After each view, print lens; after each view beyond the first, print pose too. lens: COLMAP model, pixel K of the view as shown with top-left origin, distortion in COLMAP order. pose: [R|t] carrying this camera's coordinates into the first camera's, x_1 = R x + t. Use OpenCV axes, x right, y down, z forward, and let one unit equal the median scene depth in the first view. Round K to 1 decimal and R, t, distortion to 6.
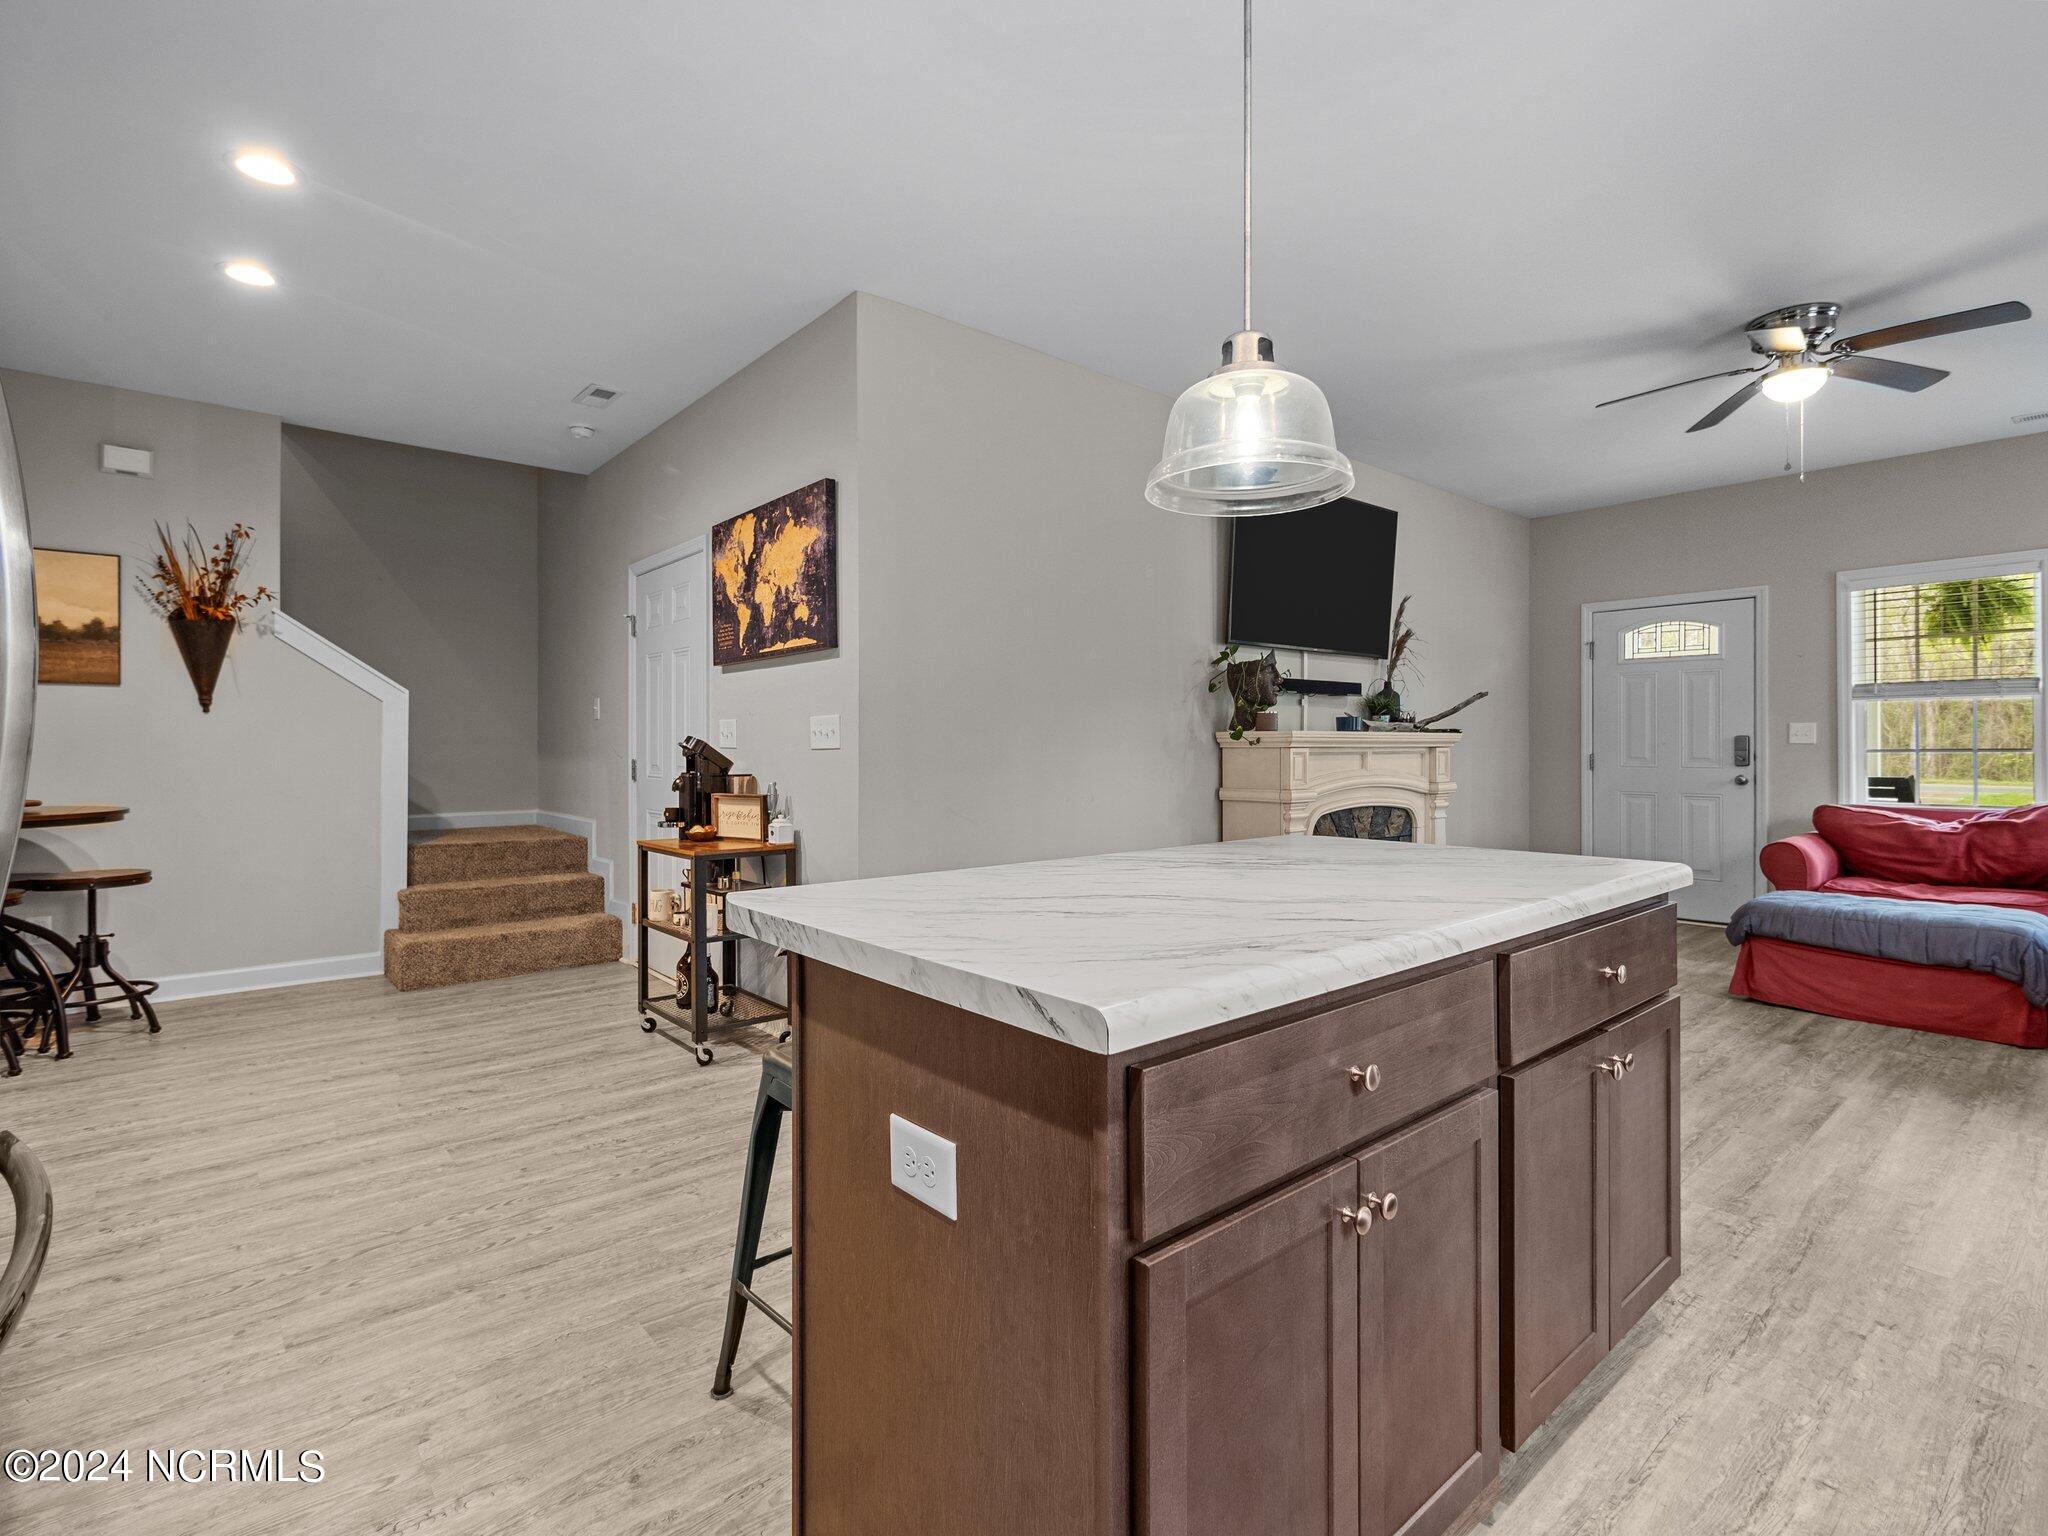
lens RADIAL K [[975.8, 0, 1027.6], [0, 975.8, 750.5], [0, 0, 1]] dist [-0.000838, 0.000245]
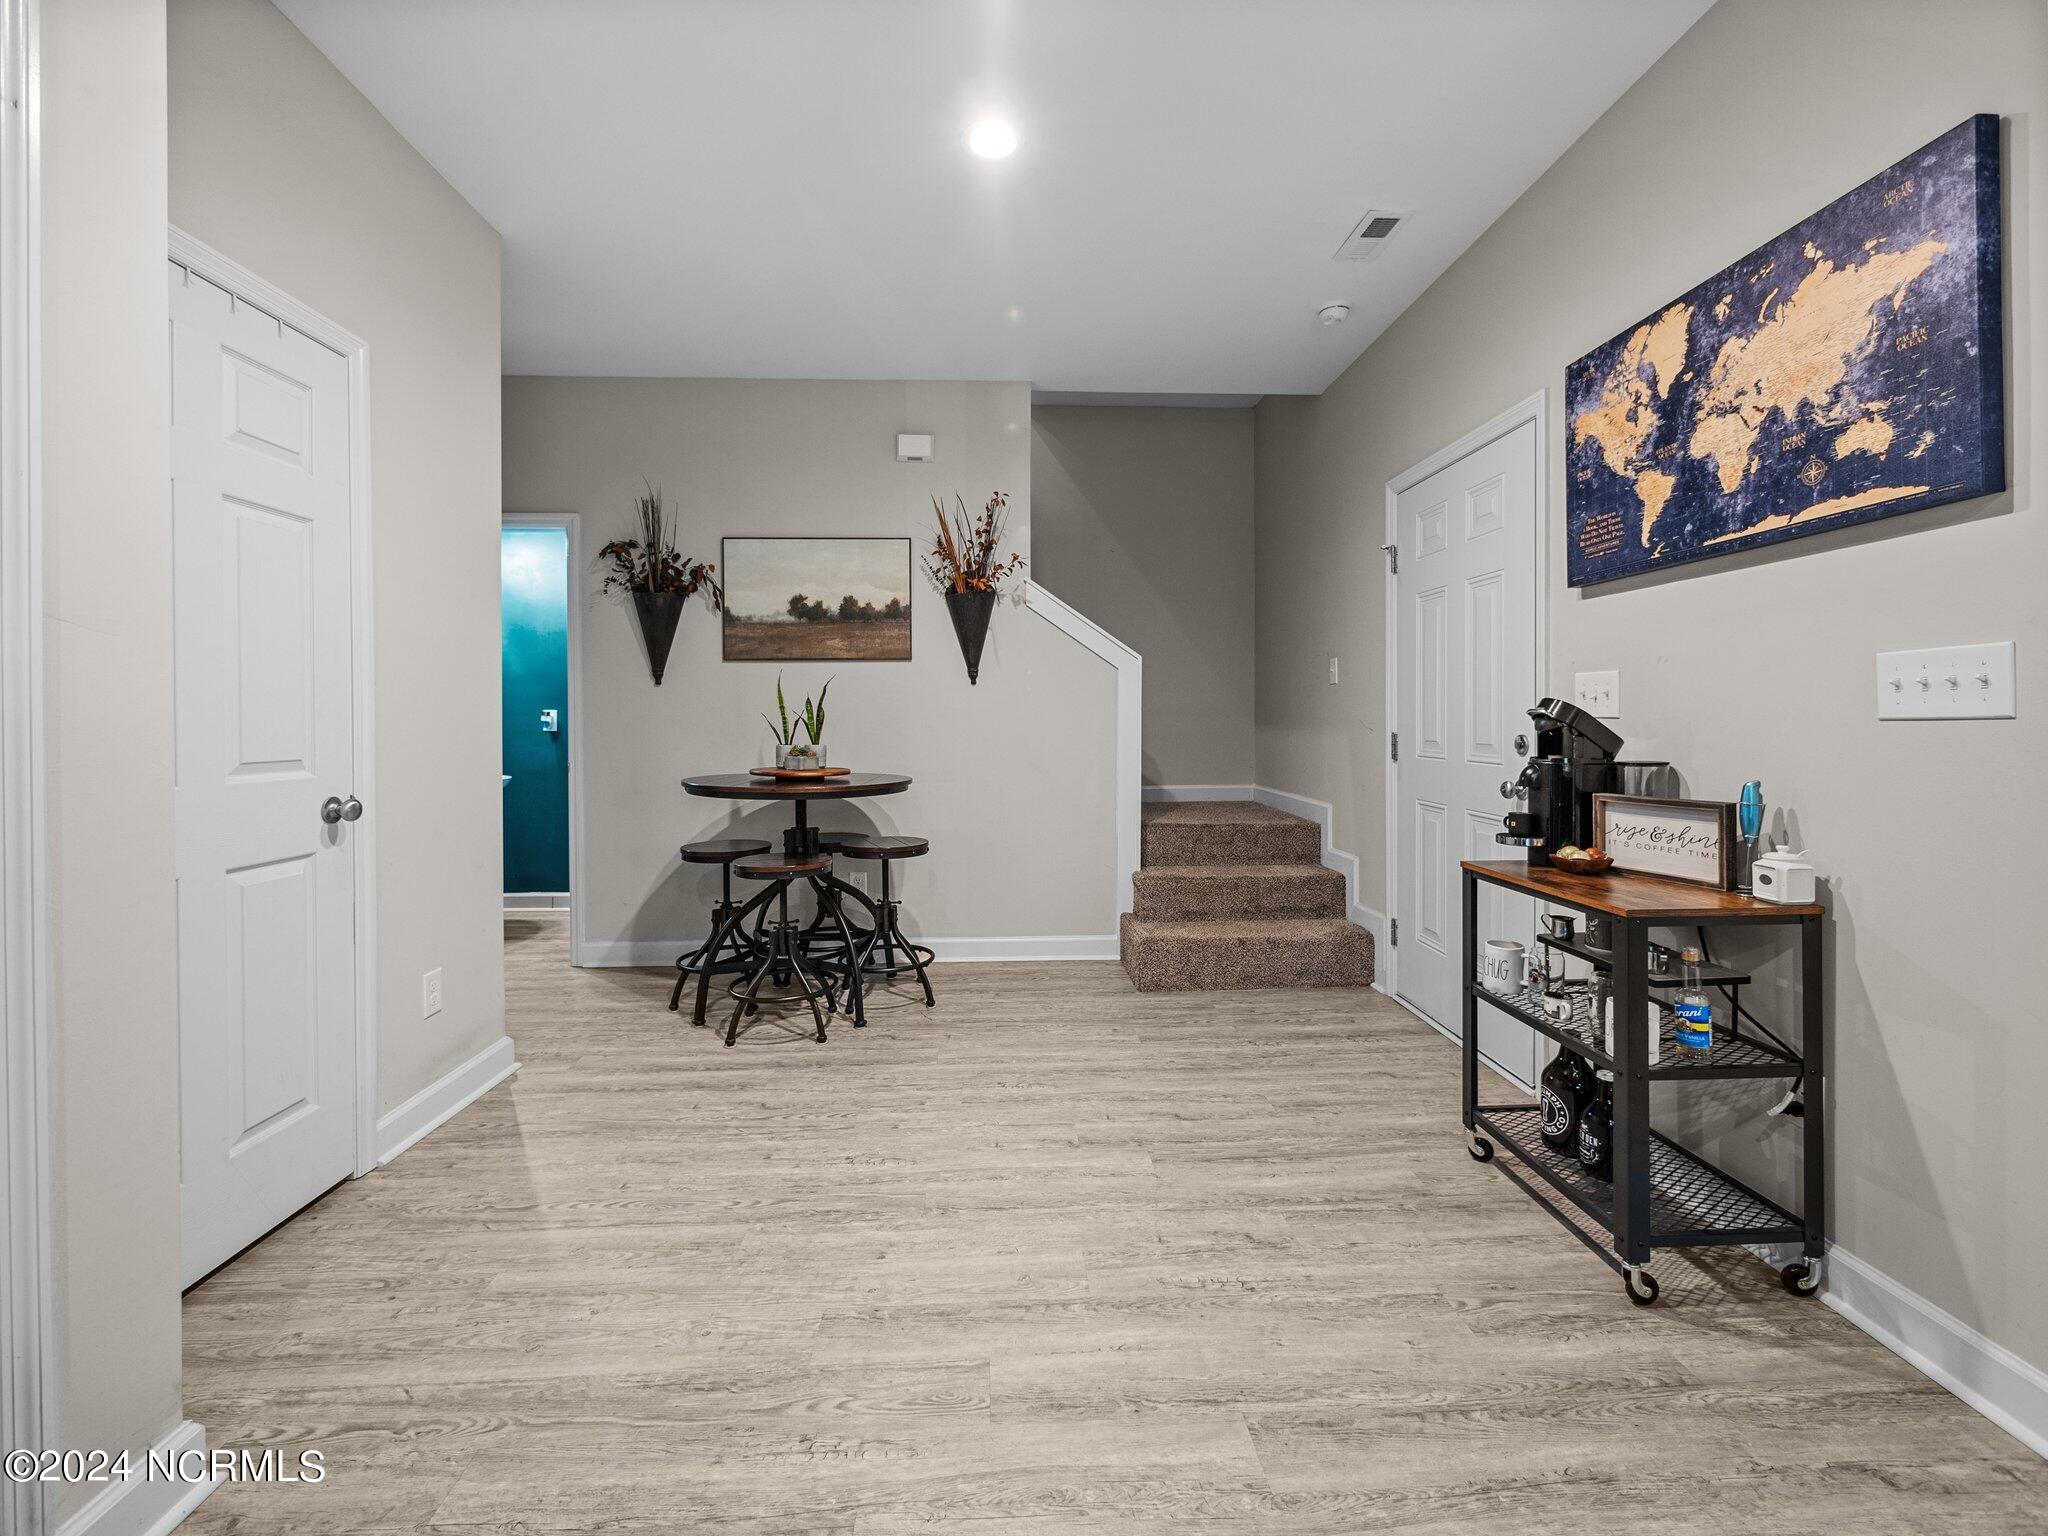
lens RADIAL K [[830.6, 0, 1034.5], [0, 830.6, 720.1], [0, 0, 1]] dist [0.000508, 0.000099]
pose [[0.788270, -0.002320, -0.615325, -0.280207], [0.002762, 0.999996, -0.000232, -0.001747], [0.615323, -0.001517, 0.788273, 0.385447]]
